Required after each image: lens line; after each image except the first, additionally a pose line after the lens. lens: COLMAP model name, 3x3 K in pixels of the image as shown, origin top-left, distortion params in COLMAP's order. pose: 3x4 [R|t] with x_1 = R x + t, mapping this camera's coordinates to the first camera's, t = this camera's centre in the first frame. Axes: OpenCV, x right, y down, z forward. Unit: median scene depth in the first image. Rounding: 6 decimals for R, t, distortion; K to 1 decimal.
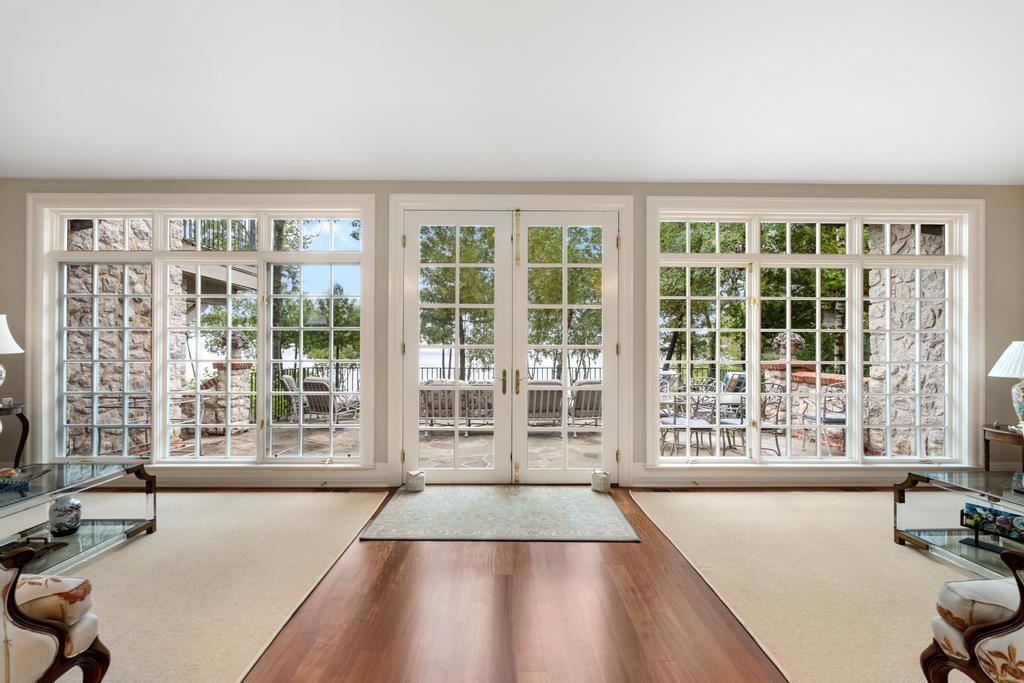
lens RADIAL K [[455.1, 0, 507.1], [0, 455.1, 349.7], [0, 0, 1]] dist [0.002849, 0.000213]
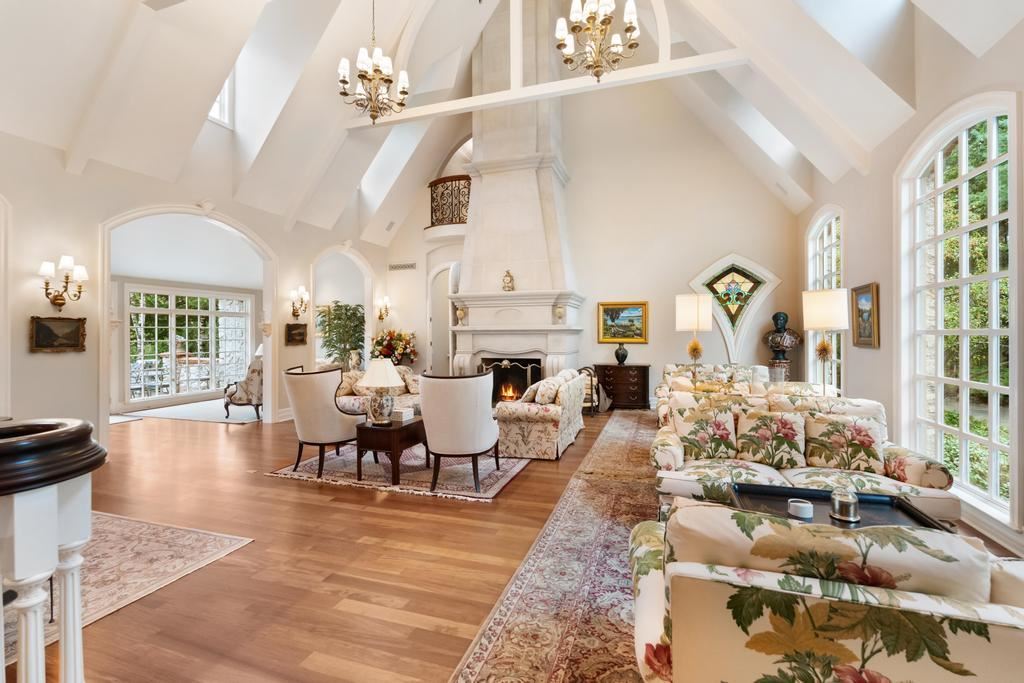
lens RADIAL K [[455.1, 0, 508.6], [0, 455.1, 337.2], [0, 0, 1]] dist [0.002849, 0.000213]
pose [[0.331532, -0.010140, 0.943390, -1.113089], [-0.000253, 0.999941, 0.010837, -0.085850], [-0.943444, -0.003832, 0.331509, -1.430142]]
